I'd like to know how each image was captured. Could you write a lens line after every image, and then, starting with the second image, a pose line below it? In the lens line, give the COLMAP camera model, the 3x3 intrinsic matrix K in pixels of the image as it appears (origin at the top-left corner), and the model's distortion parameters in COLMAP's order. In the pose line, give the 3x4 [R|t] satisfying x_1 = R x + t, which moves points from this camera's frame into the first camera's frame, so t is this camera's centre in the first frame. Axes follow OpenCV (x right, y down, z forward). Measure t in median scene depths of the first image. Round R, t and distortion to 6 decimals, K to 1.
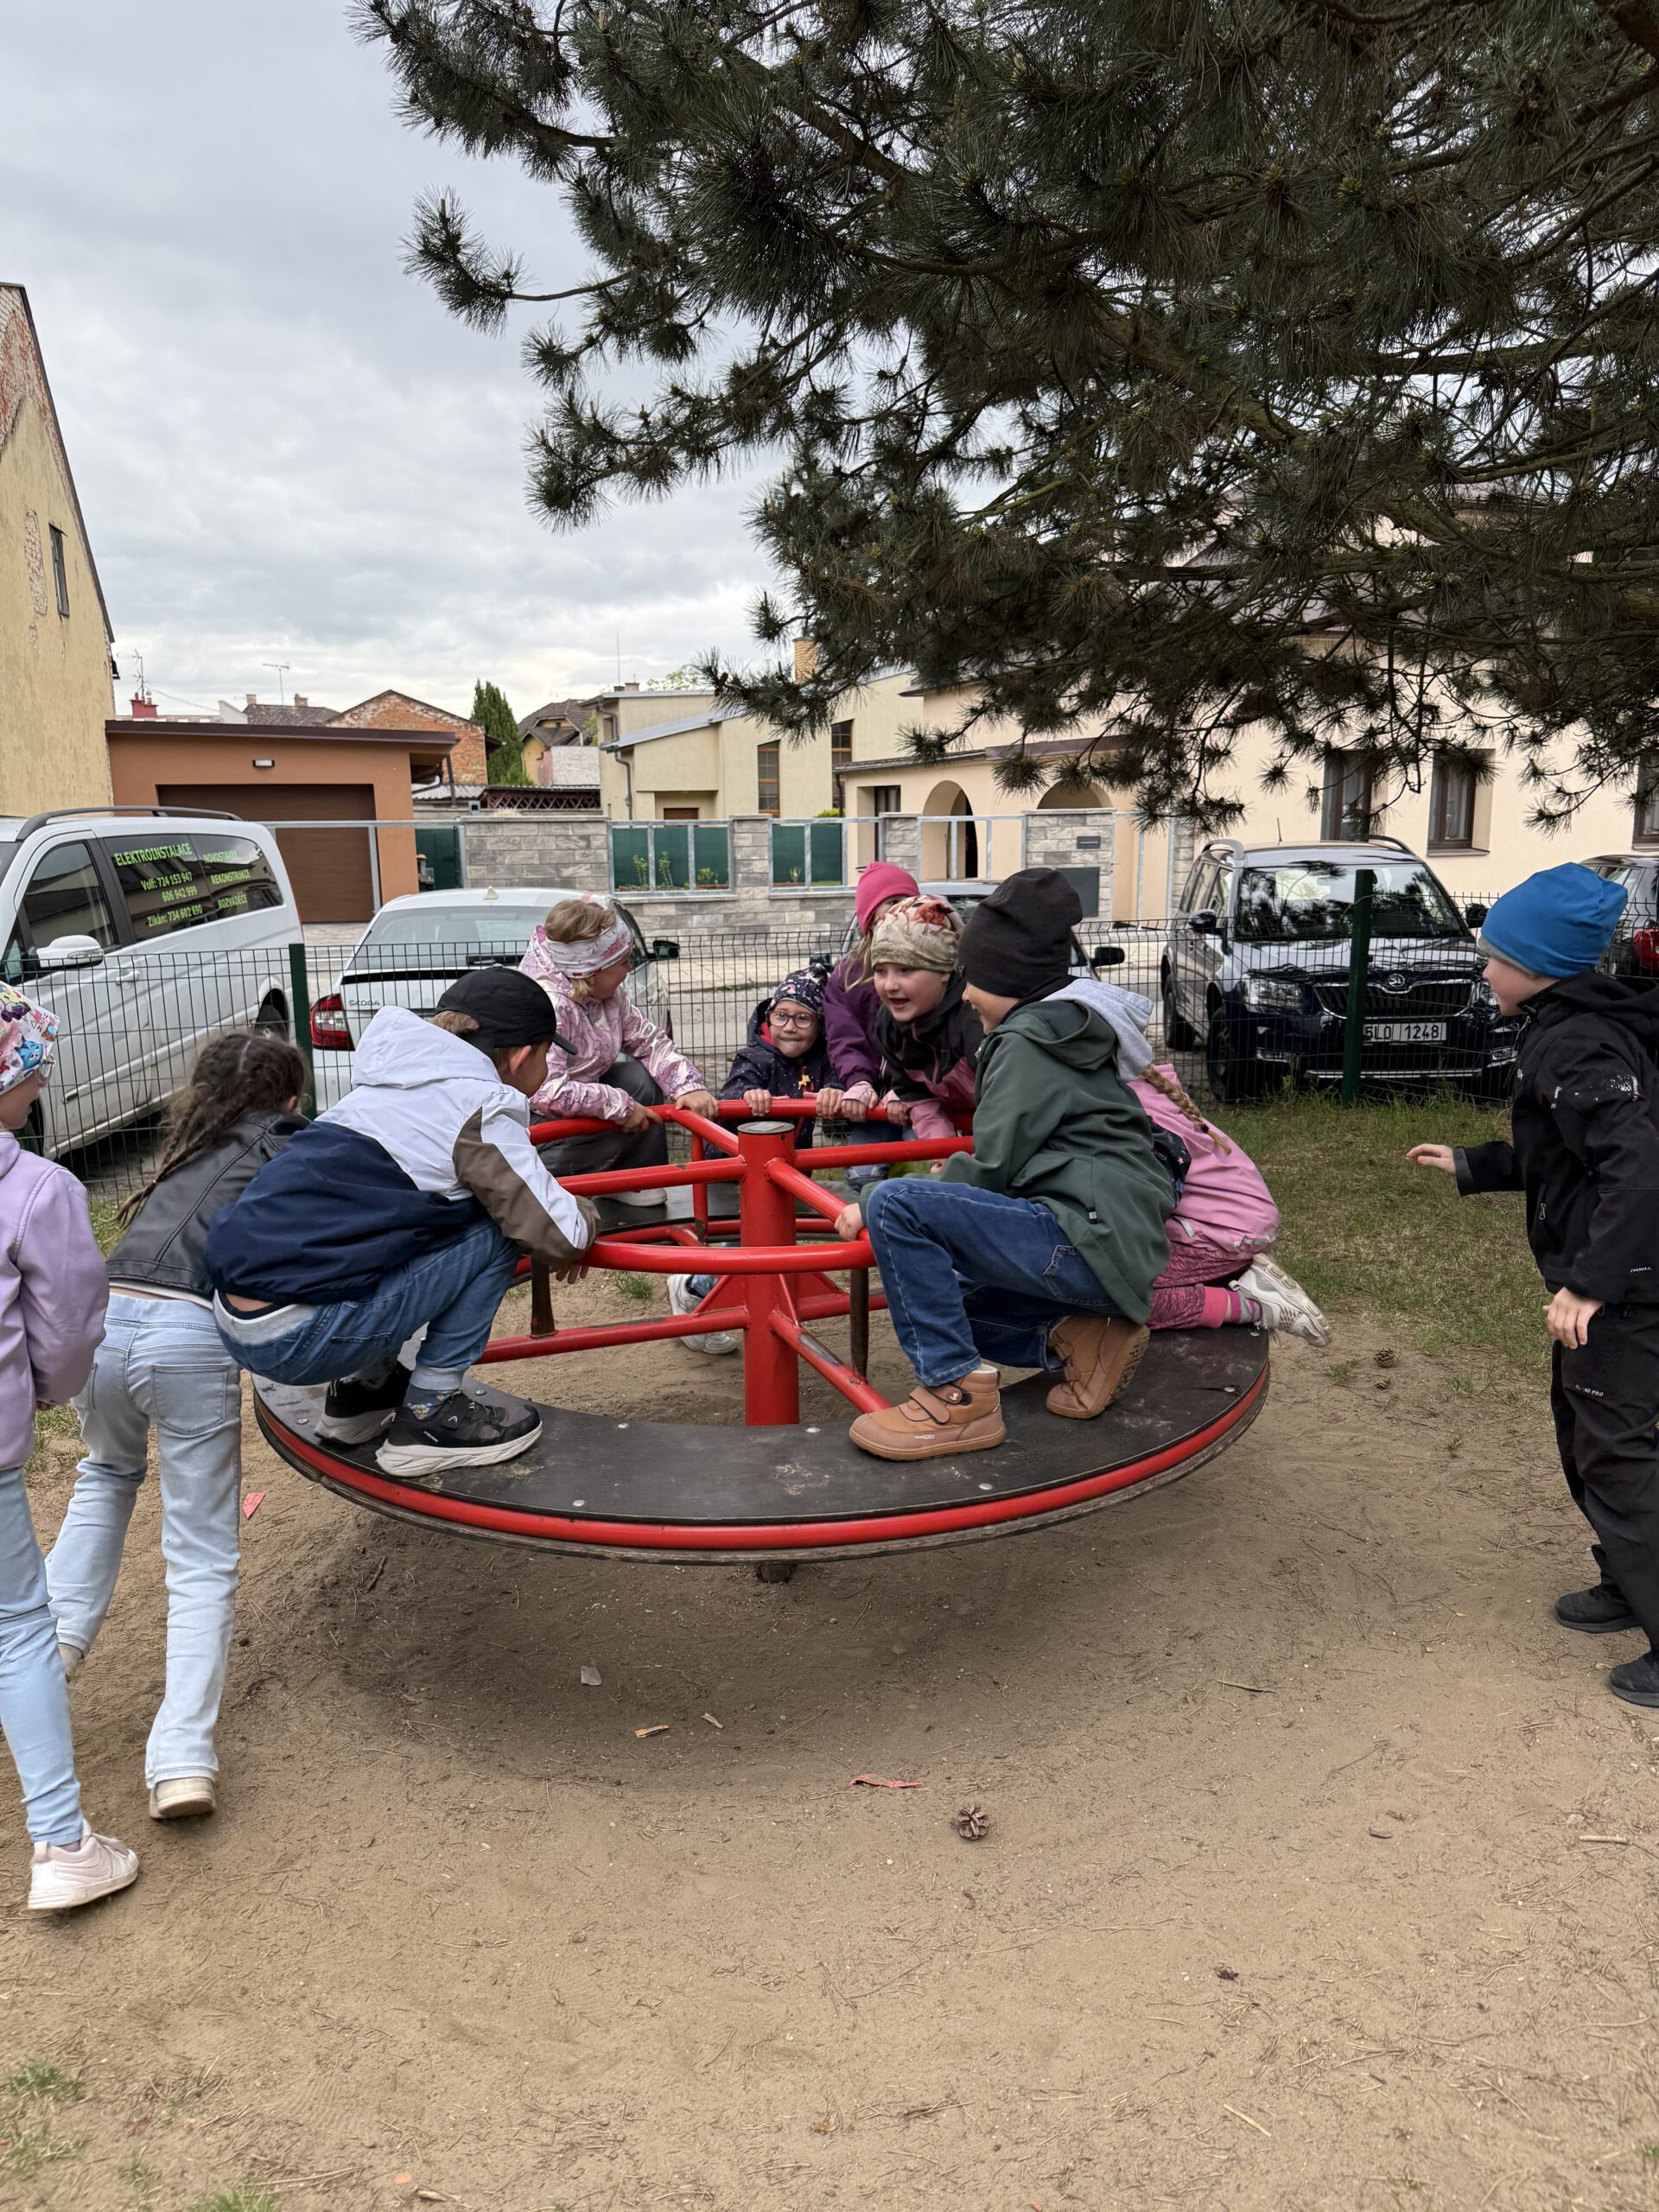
lens RADIAL K [[1529.8, 0, 819.9], [0, 1529.8, 1085.5], [0, 0, 1]] dist [0.033193, -0.038597]
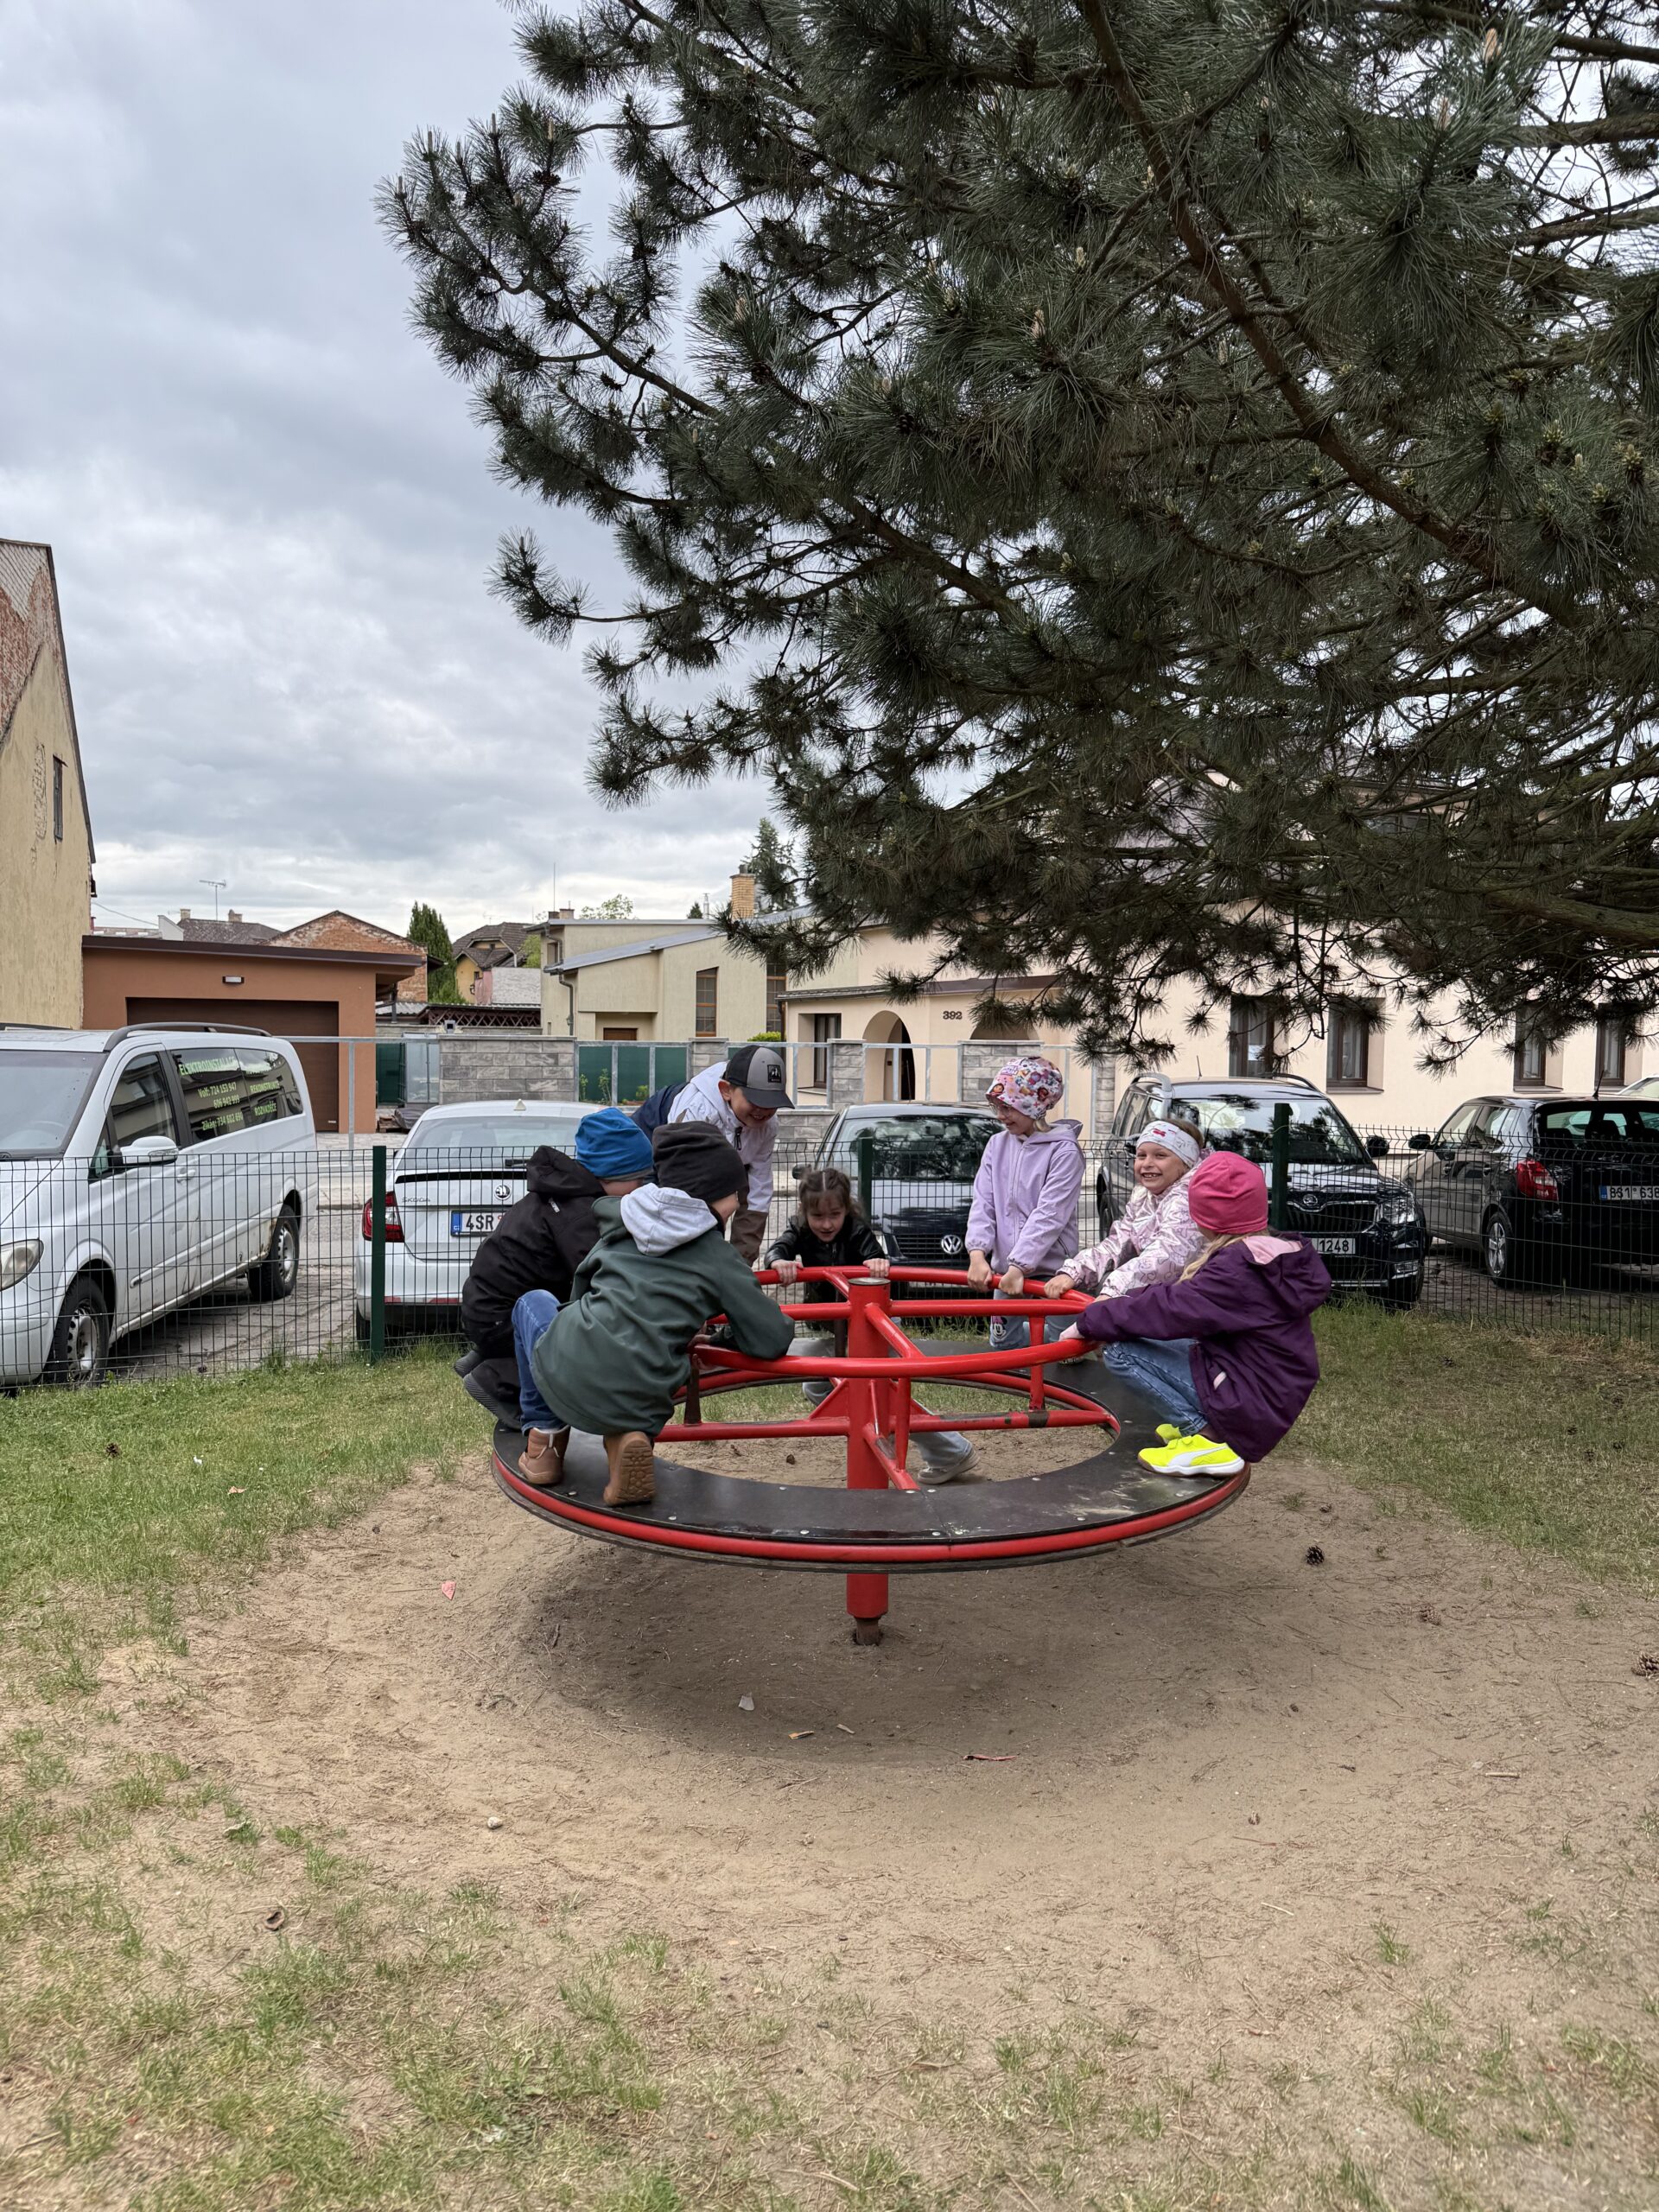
lens RADIAL K [[1529.8, 0, 811.3], [0, 1529.8, 1080.4], [0, 0, 1]] dist [0.033193, -0.038597]
pose [[0.998406, 0.023926, 0.051111, -0.058214], [-0.016166, 0.988978, -0.147177, 0.018030], [-0.054069, 0.146116, 0.987789, -0.125695]]
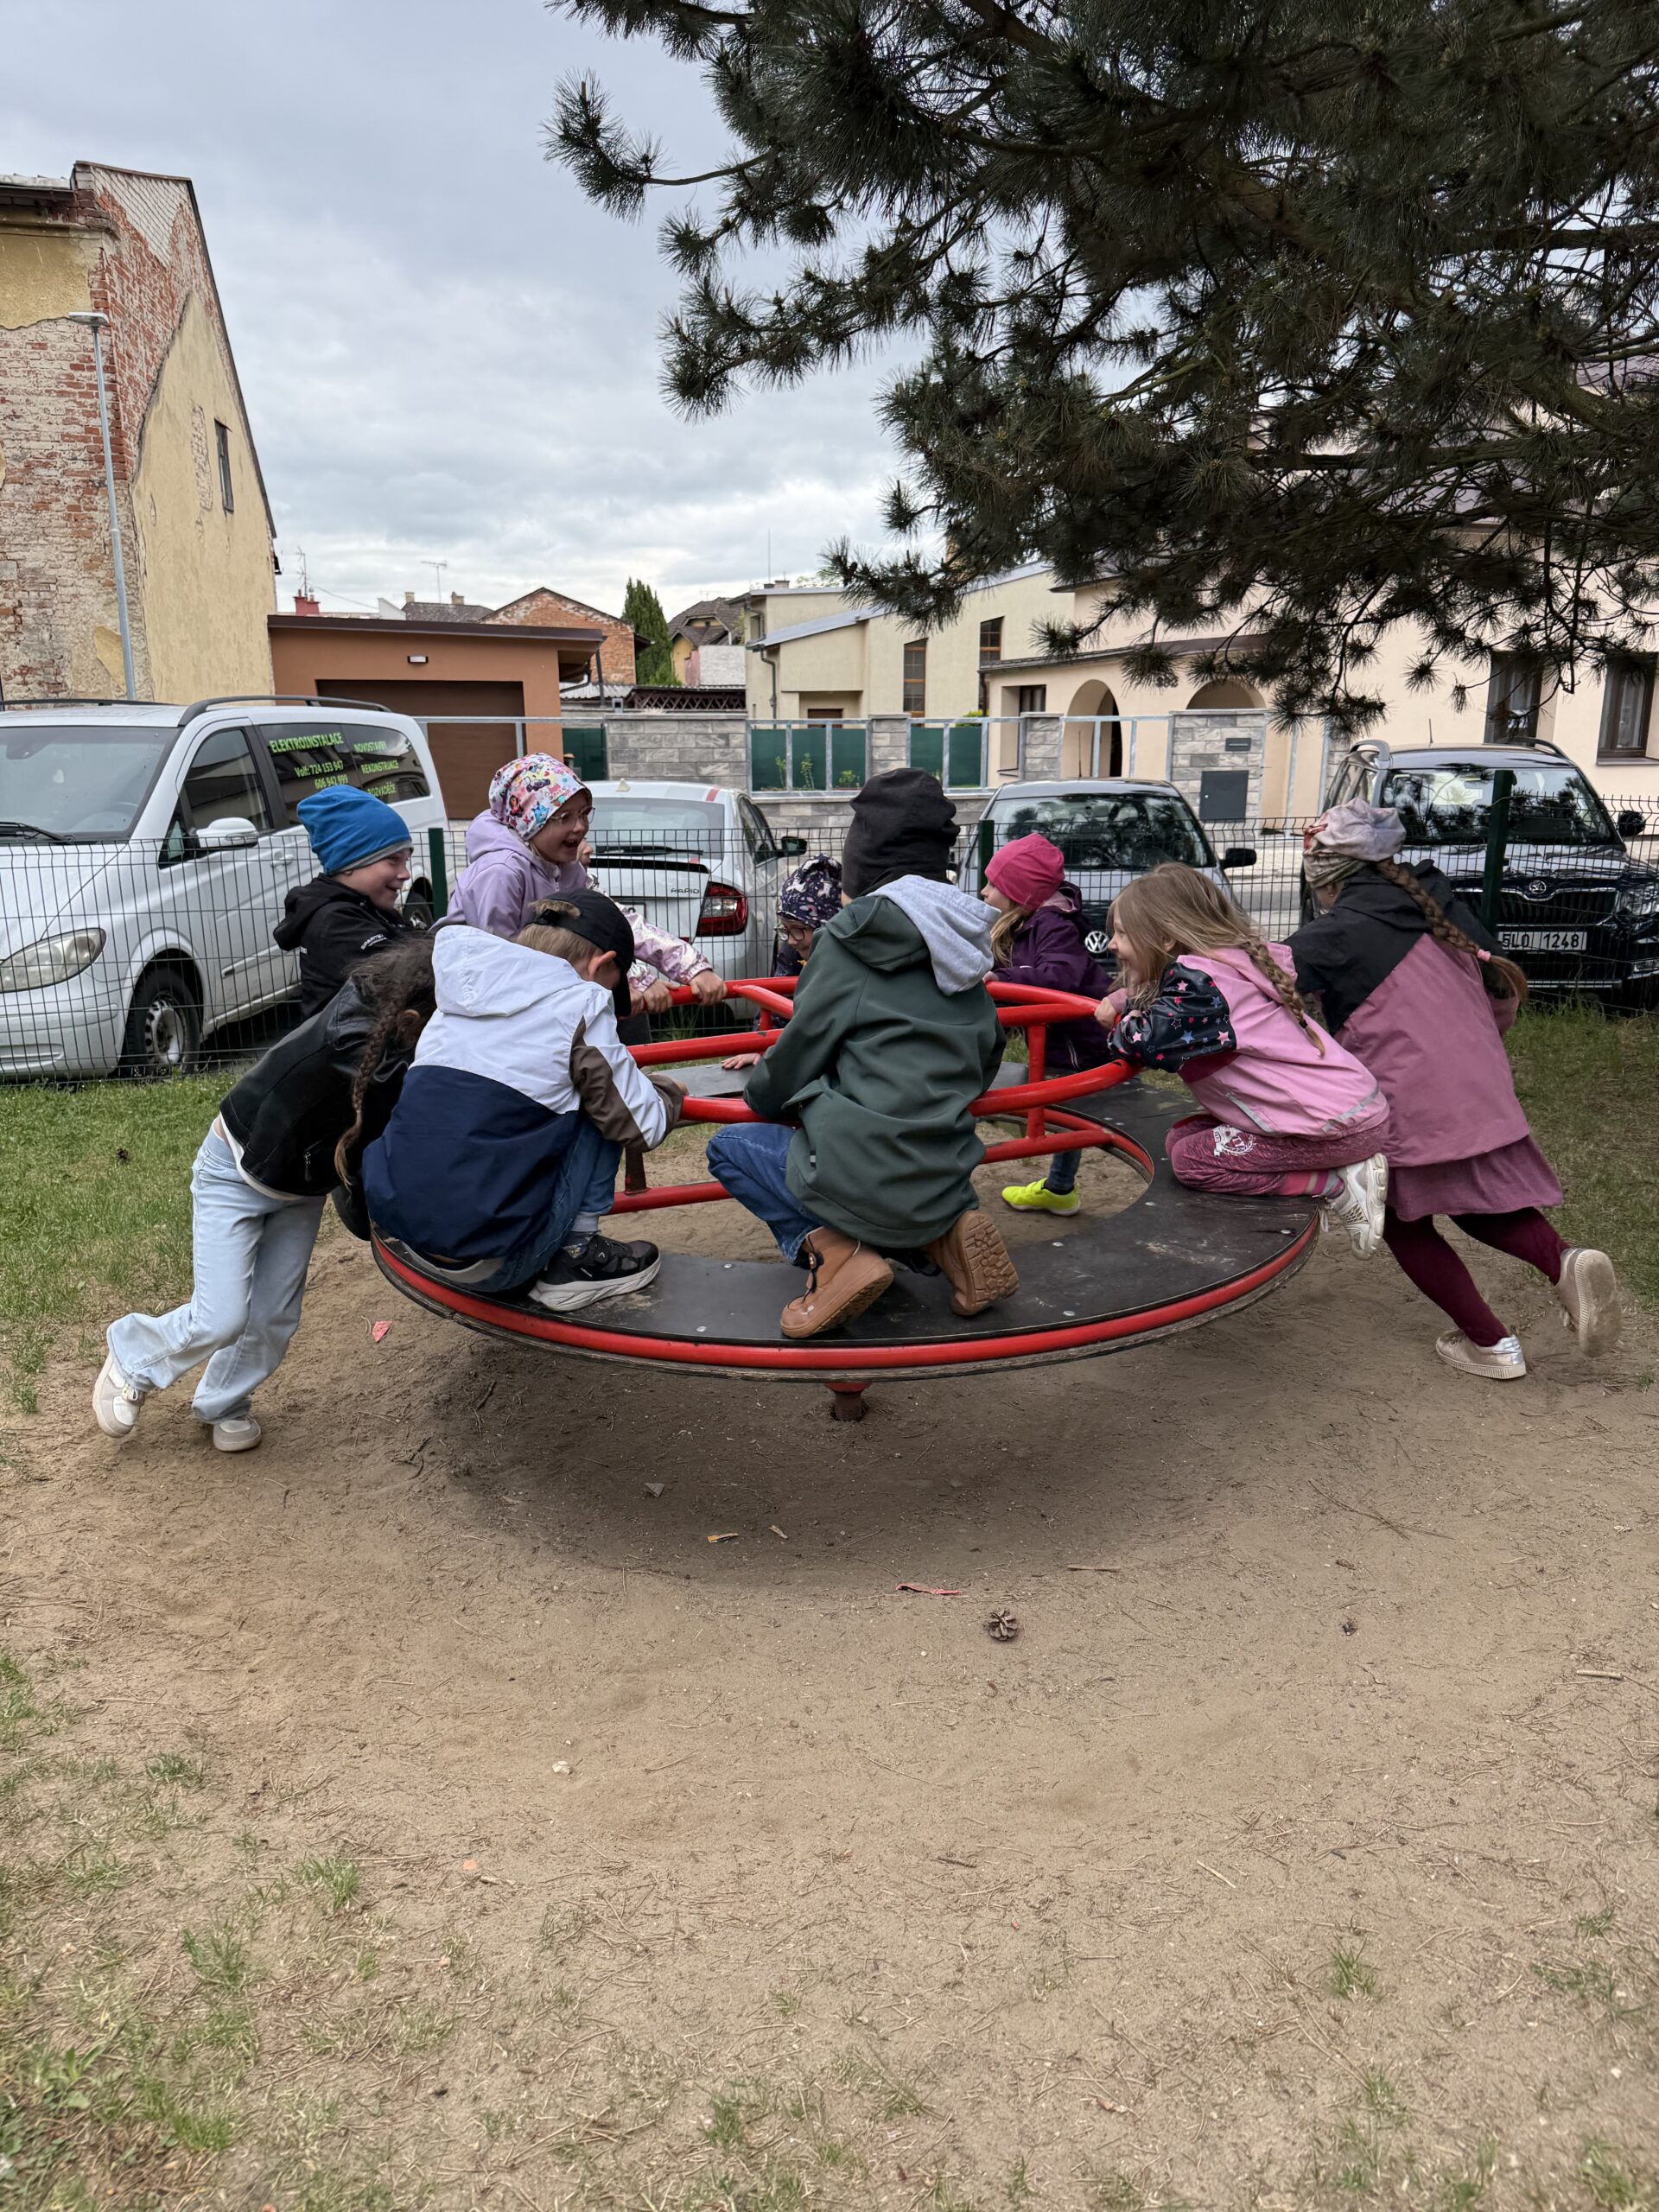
lens RADIAL K [[1529.8, 0, 829.6], [0, 1529.8, 1084.6], [0, 0, 1]] dist [0.033193, -0.038597]
pose [[0.995941, 0.030223, -0.084788, 0.015866], [-0.025115, 0.997842, 0.060673, 0.009361], [0.086438, -0.058297, 0.994550, -0.018966]]
